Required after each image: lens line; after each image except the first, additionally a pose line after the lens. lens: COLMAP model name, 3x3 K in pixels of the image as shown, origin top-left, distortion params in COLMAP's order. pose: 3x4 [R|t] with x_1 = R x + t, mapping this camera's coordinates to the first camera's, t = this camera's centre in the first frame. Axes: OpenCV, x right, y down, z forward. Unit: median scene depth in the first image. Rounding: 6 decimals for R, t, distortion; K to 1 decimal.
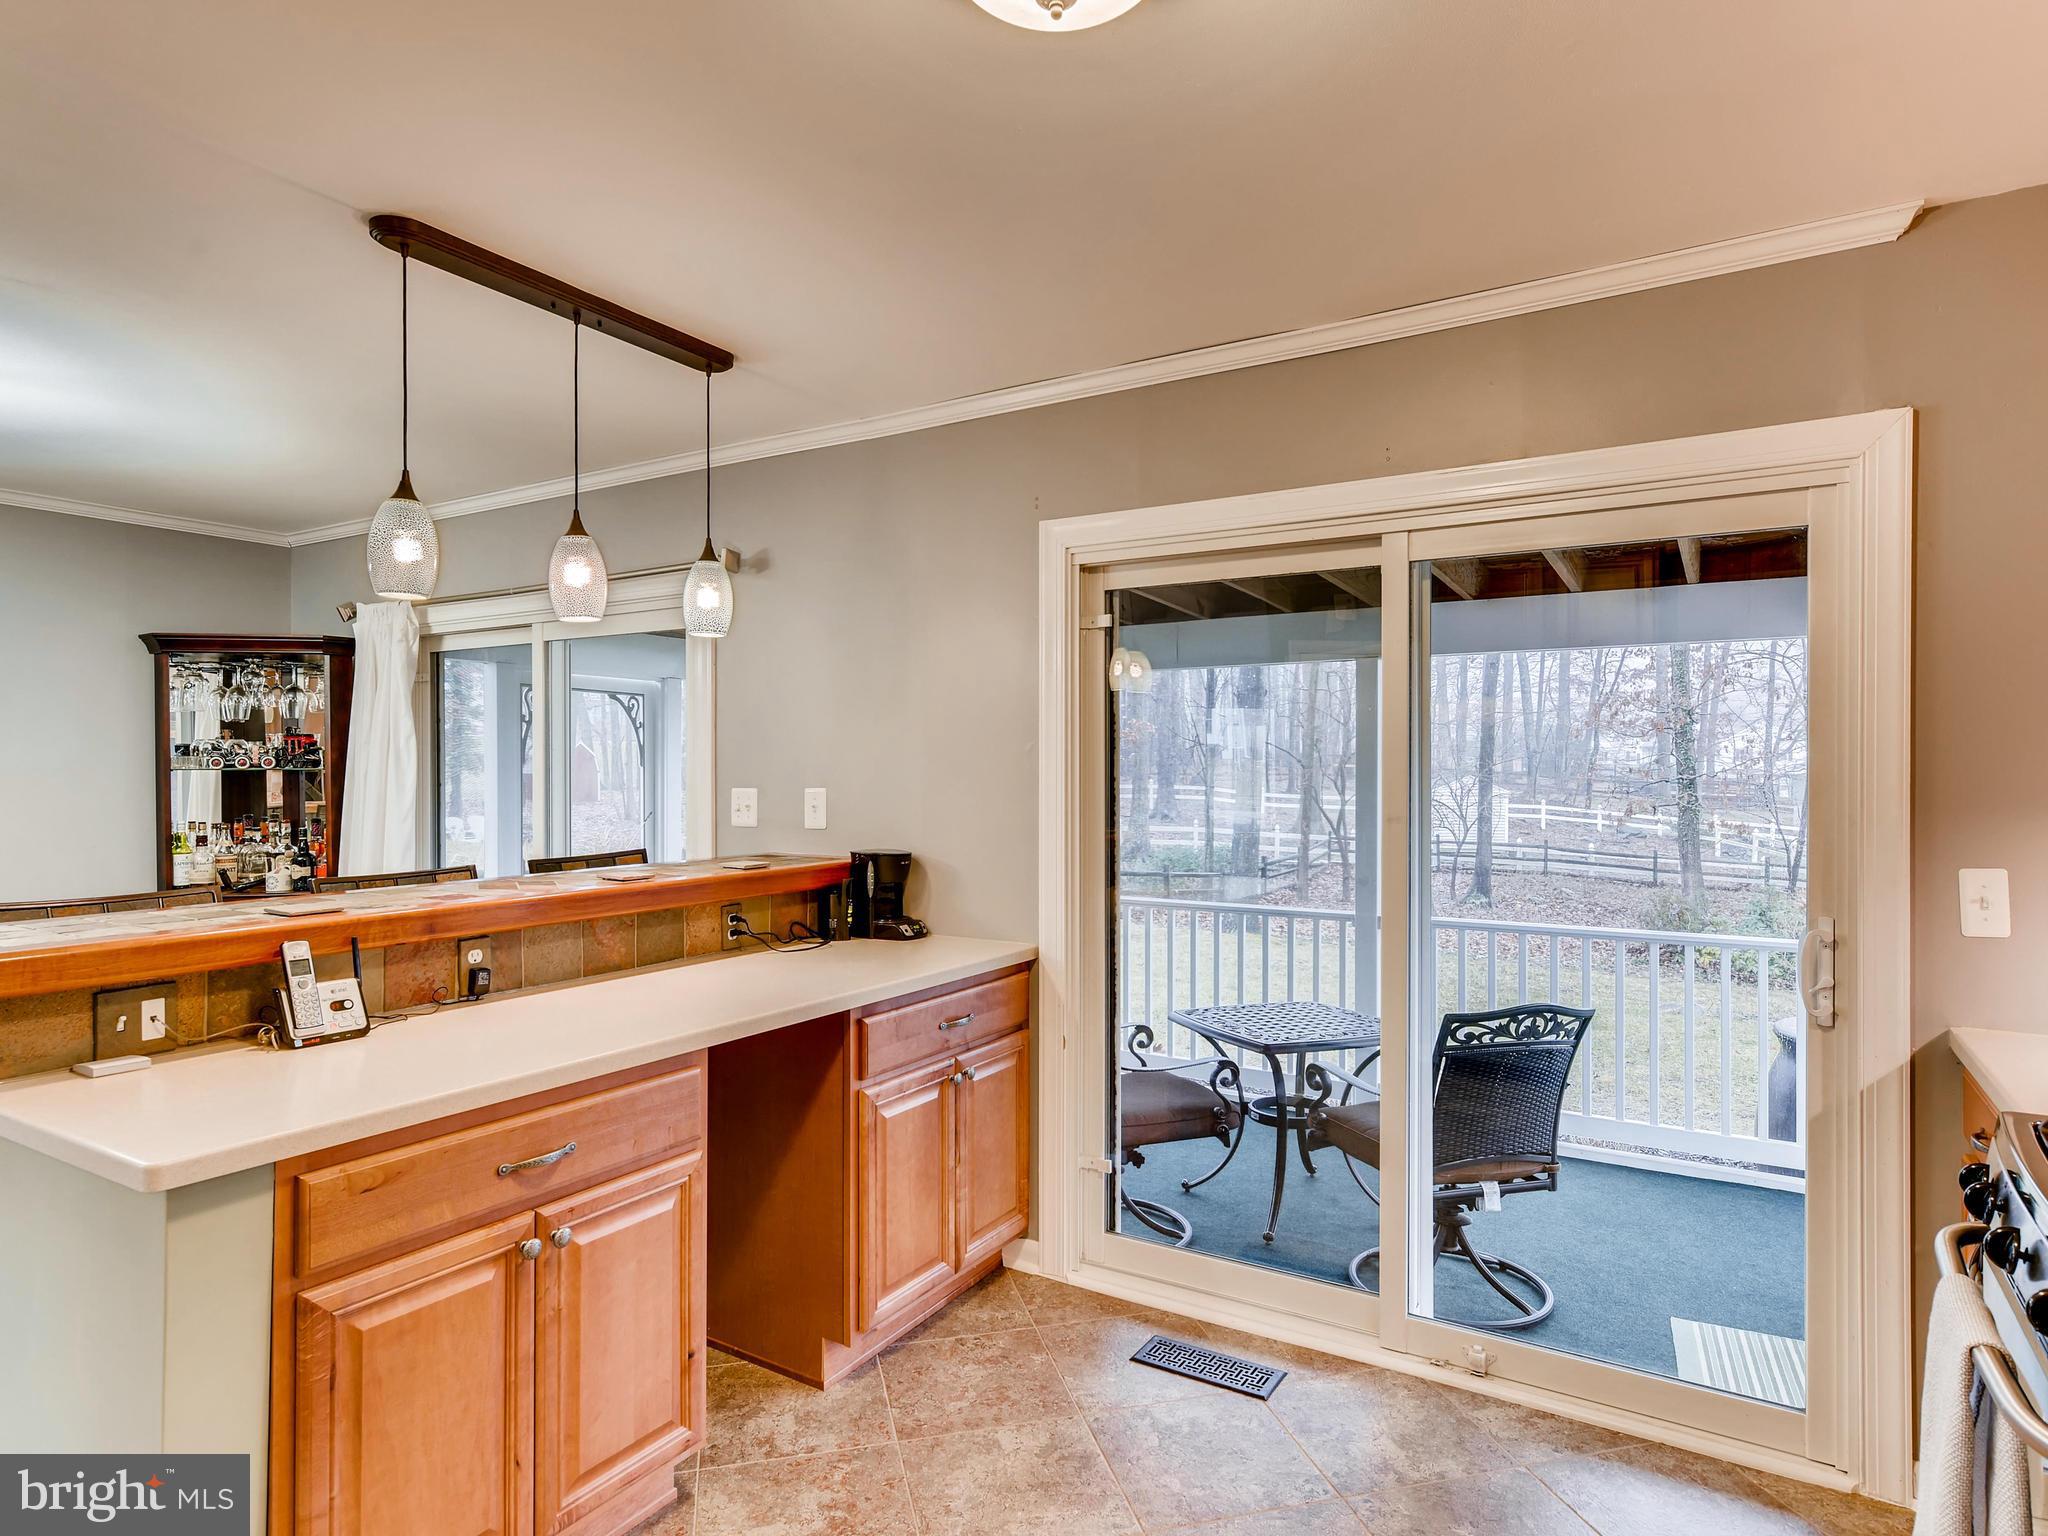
lens RADIAL K [[1178.0, 0, 1033.7], [0, 1178.0, 766.2], [0, 0, 1]] dist [-0.001268, 0.000085]
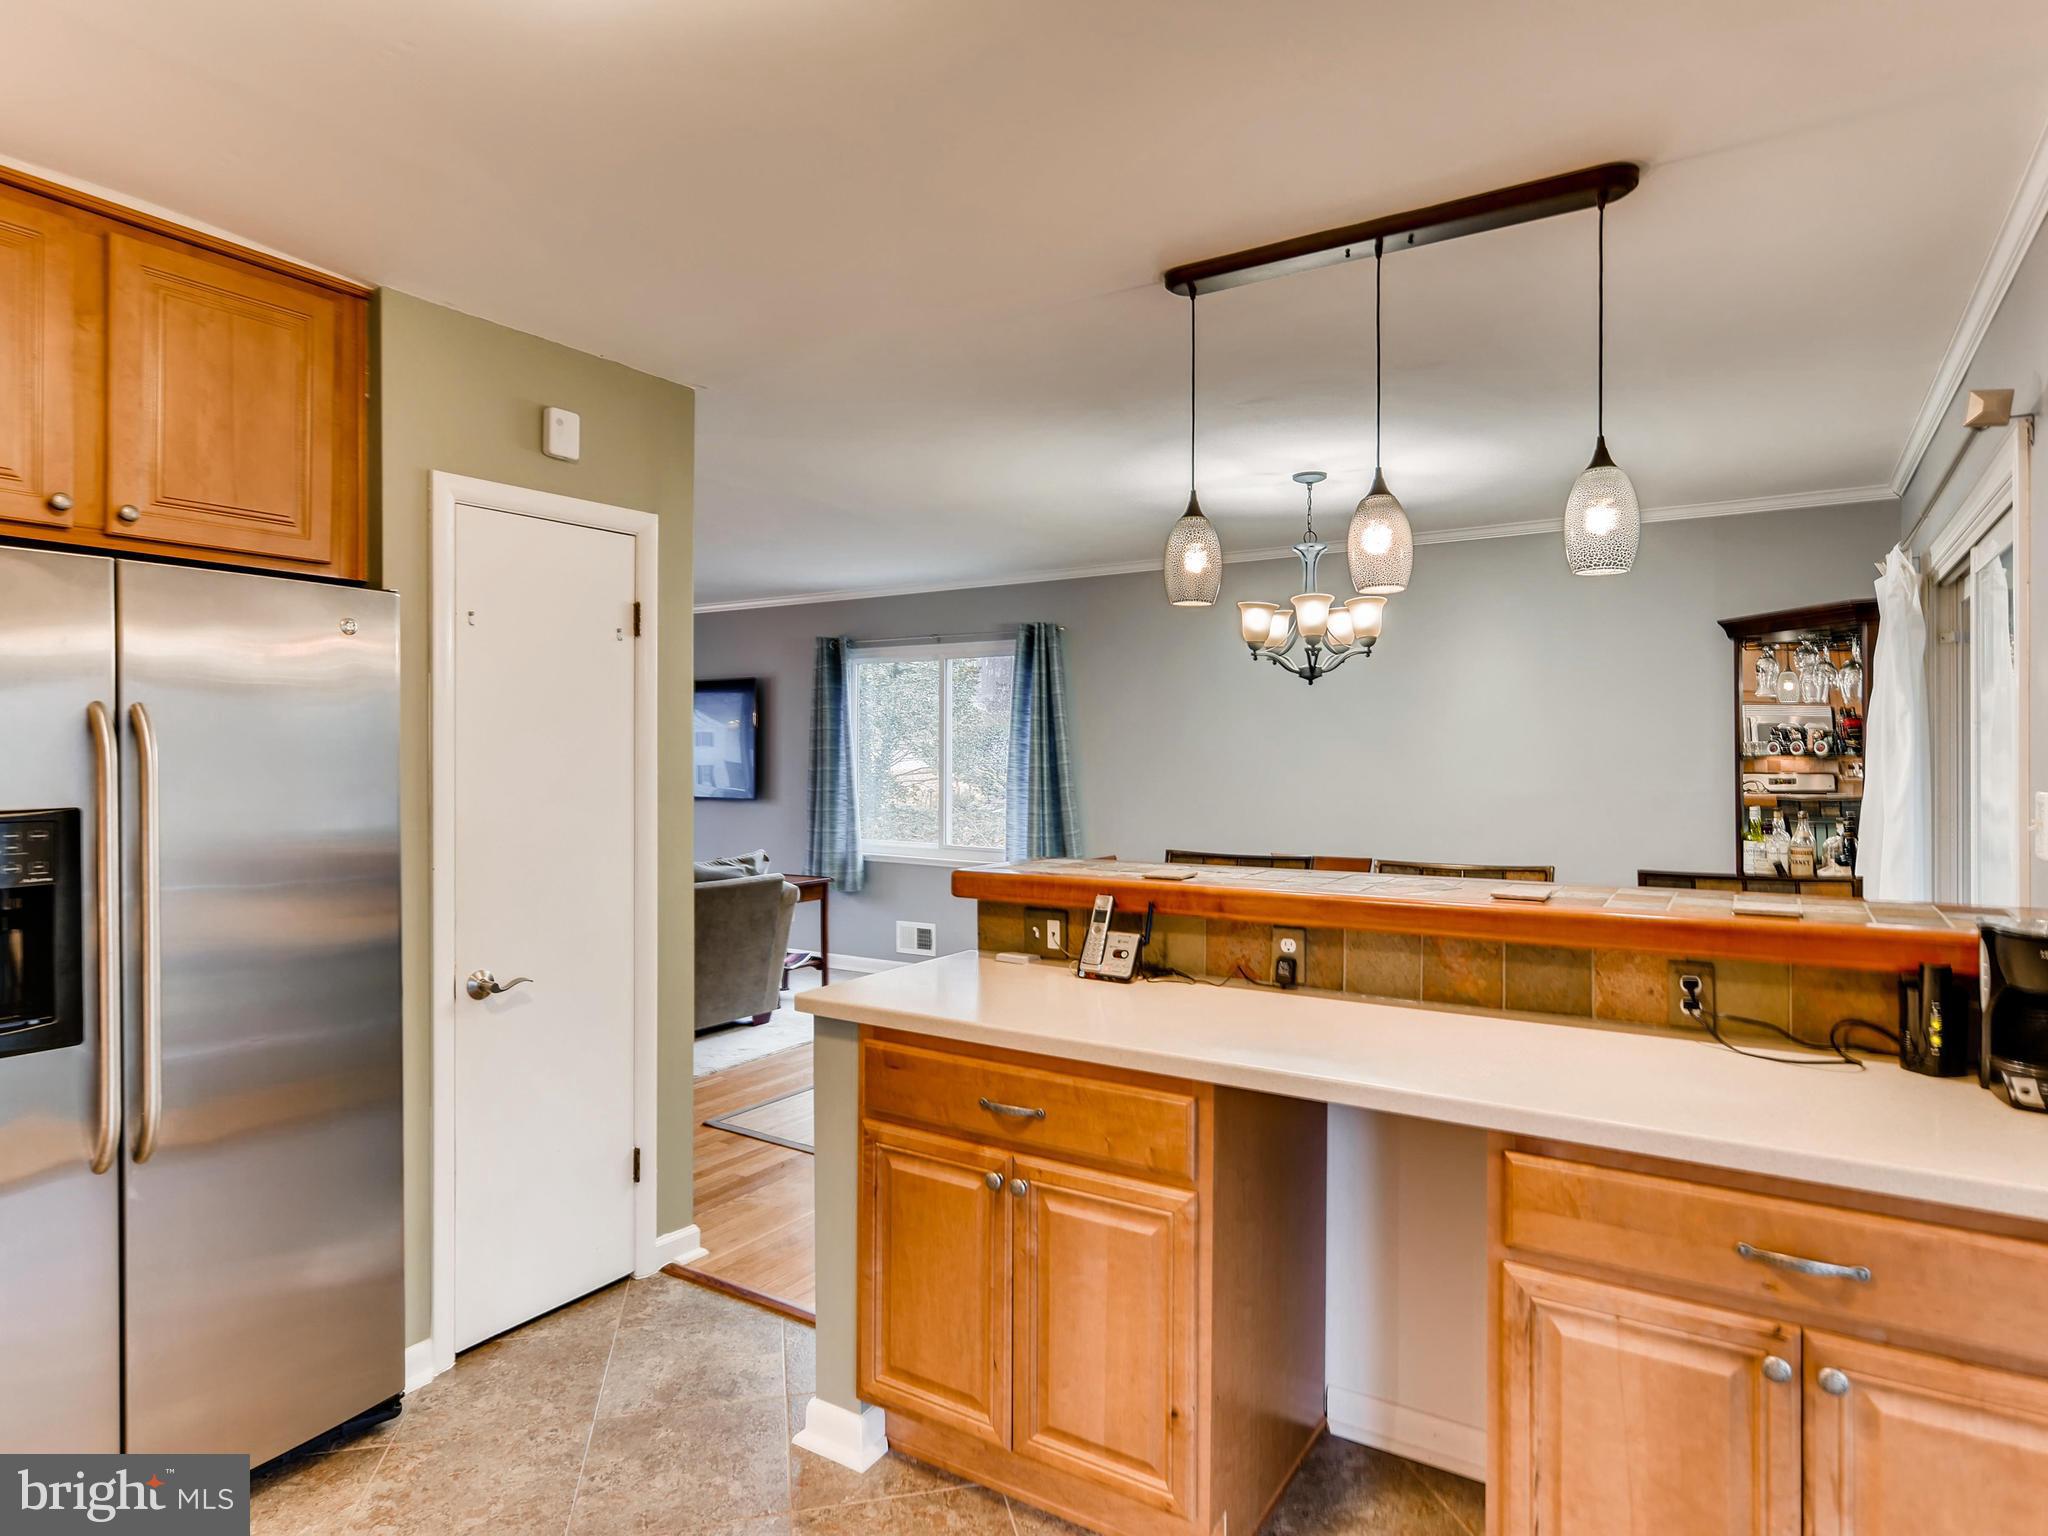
lens RADIAL K [[1112.9, 0, 1030.9], [0, 1112.9, 776.7], [0, 0, 1]] dist [-0.002819, 0.000195]
pose [[-0.012661, 0.017370, -0.999769, 0.460372], [0.000008, 0.999849, 0.017372, -0.000723], [0.999920, 0.000212, -0.012659, 0.751355]]
